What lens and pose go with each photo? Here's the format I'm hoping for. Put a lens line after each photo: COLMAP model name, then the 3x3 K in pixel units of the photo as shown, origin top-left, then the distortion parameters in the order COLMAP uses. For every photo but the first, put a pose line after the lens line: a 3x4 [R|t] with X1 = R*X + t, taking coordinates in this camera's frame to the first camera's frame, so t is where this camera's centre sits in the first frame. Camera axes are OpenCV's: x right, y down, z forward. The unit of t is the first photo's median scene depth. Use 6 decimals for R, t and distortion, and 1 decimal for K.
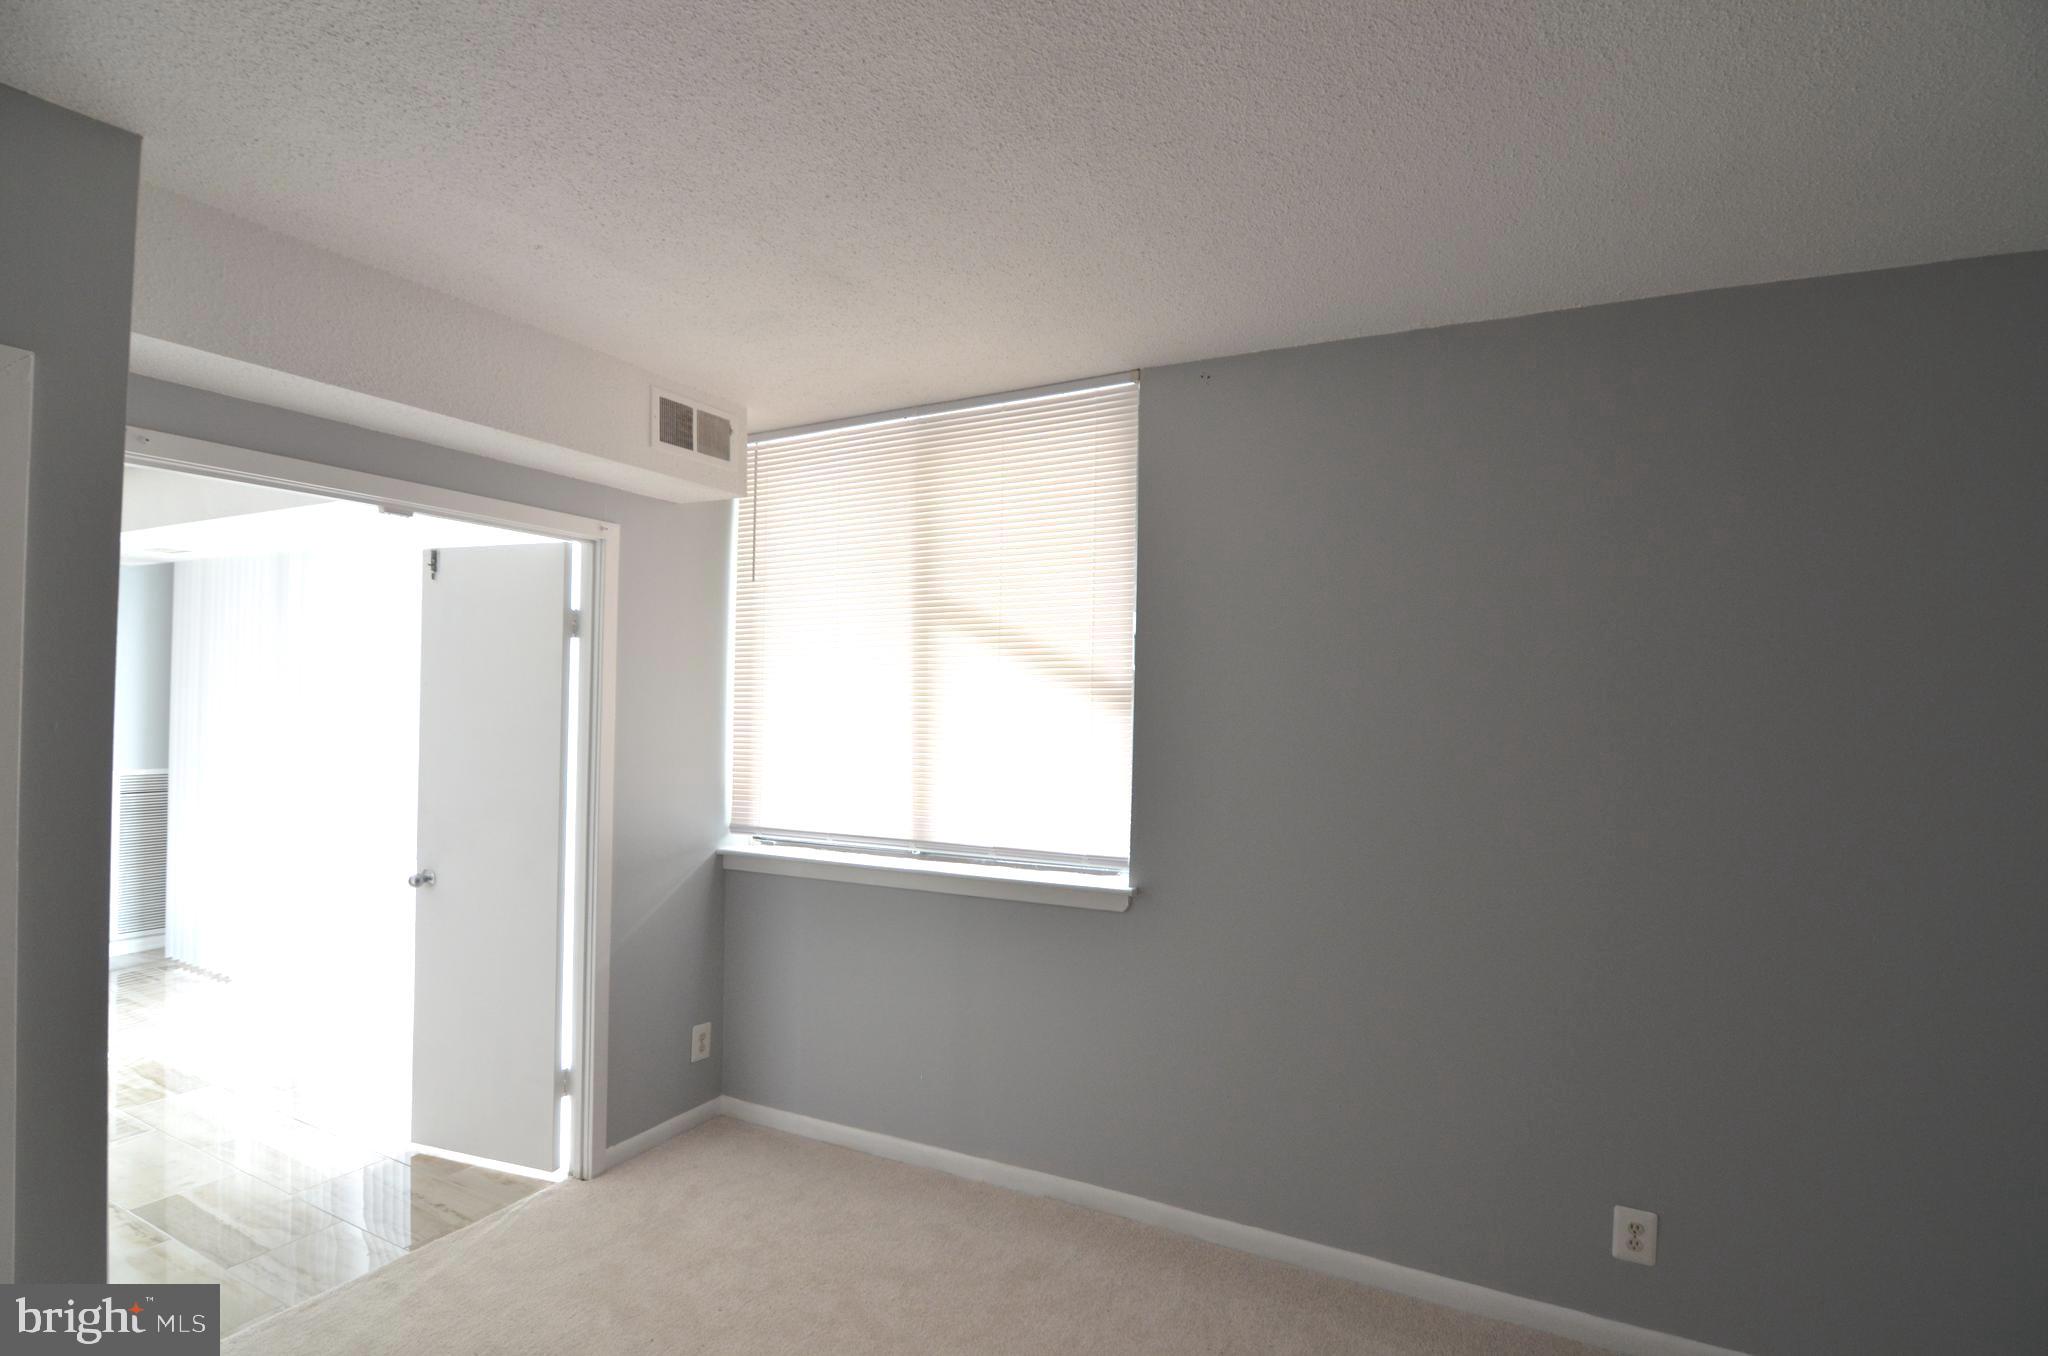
lens RADIAL K [[980.7, 0, 1037.7], [0, 980.7, 684.4], [0, 0, 1]] dist [-0.011334, -0.008387]
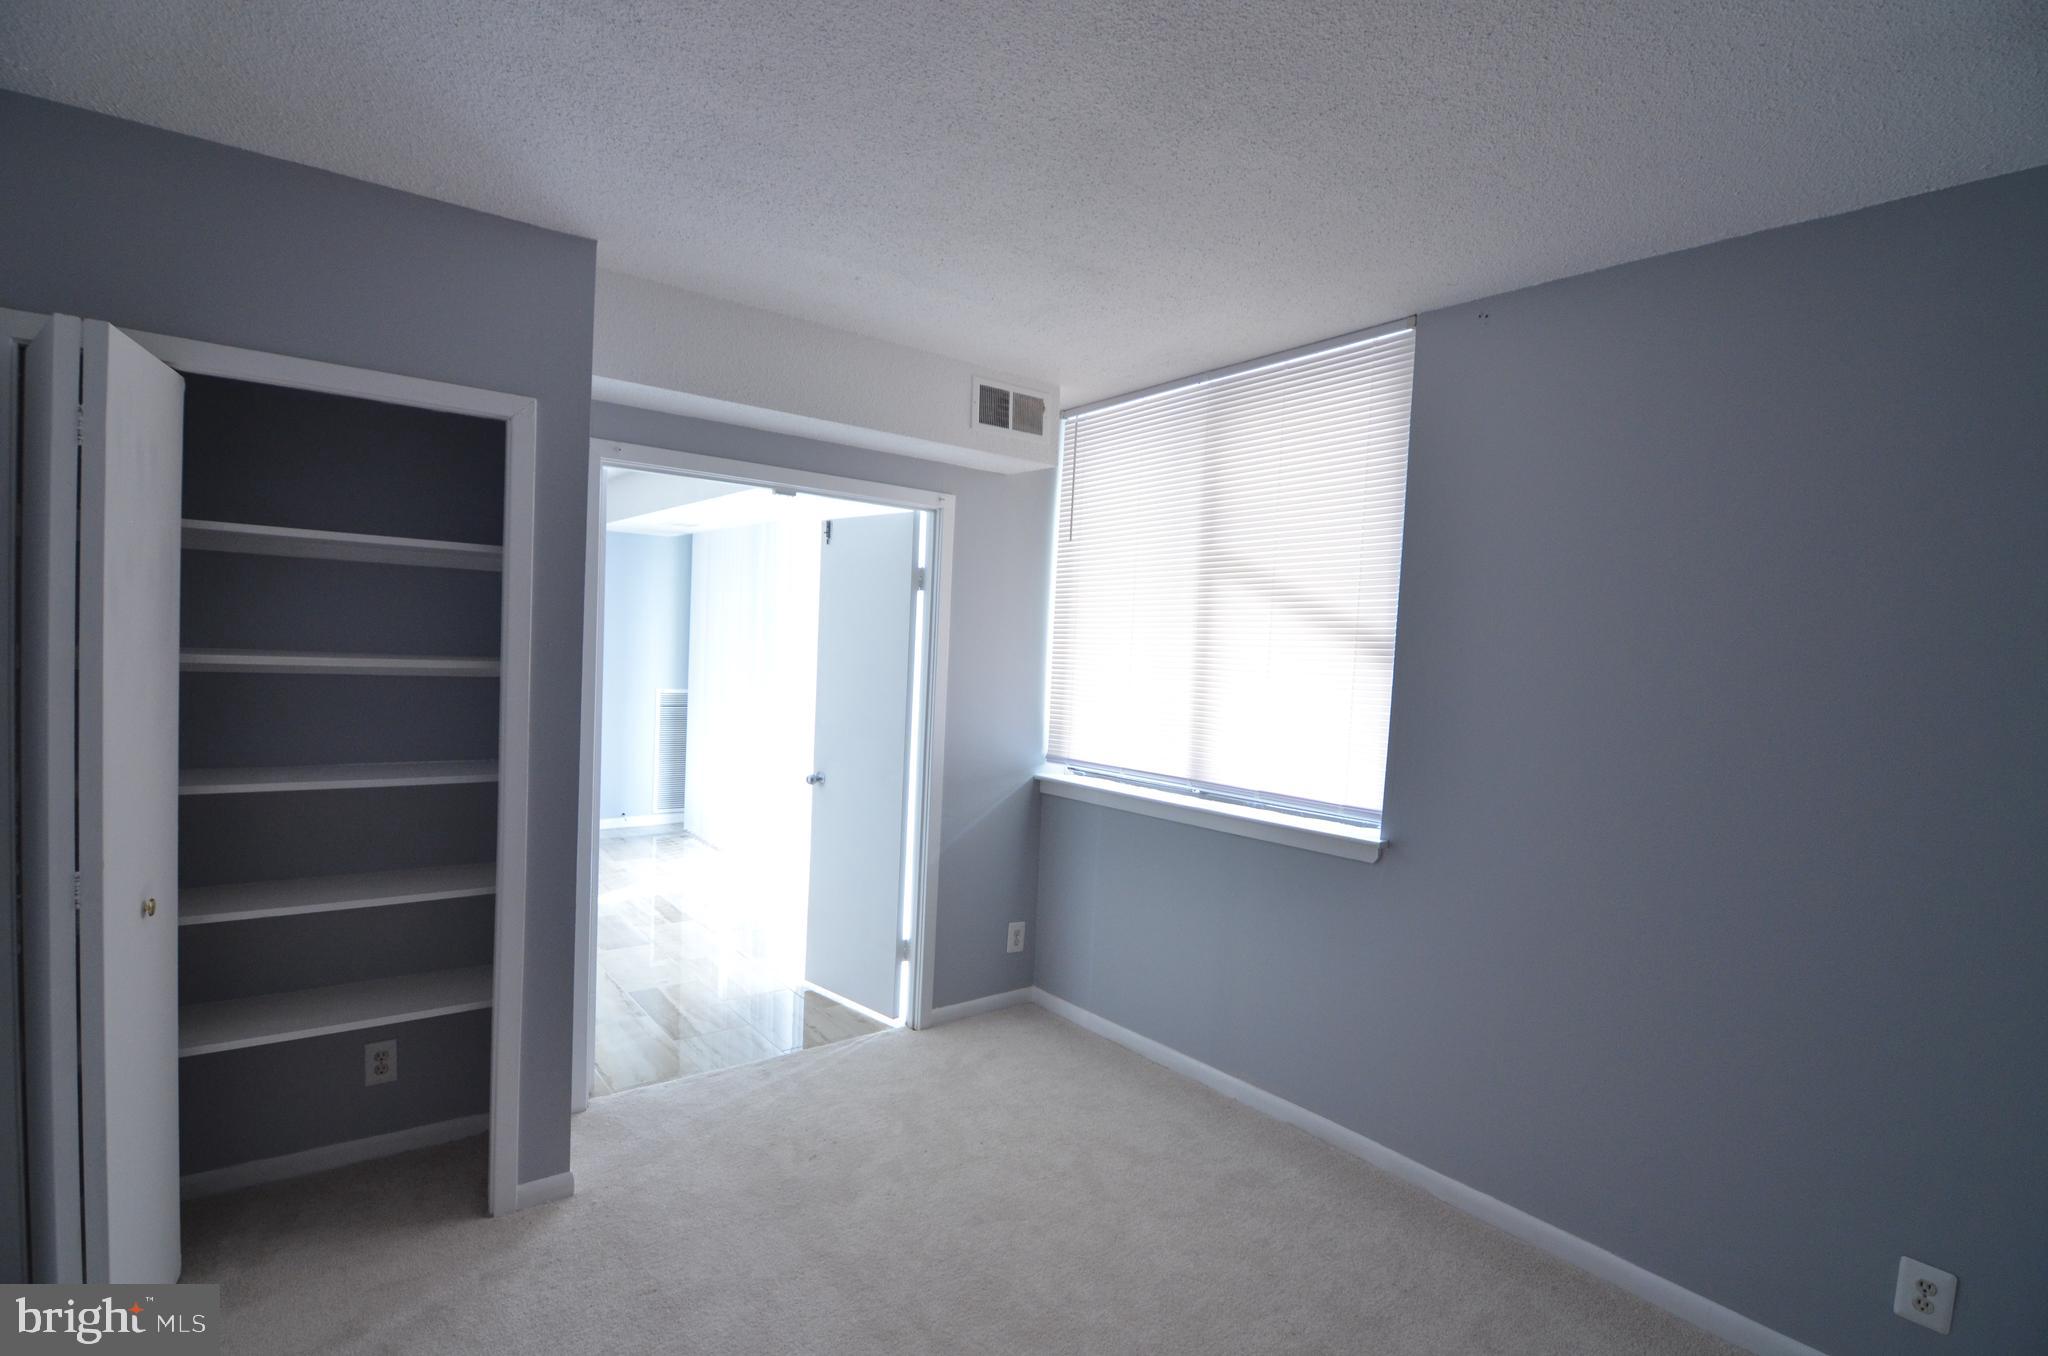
lens RADIAL K [[980.7, 0, 1044.6], [0, 980.7, 682.5], [0, 0, 1]] dist [-0.011334, -0.008387]
pose [[0.911139, 0.039504, -0.410202, 0.179037], [-0.022284, 0.998661, 0.046677, 0.006382], [0.411497, -0.033388, 0.910799, -0.050580]]
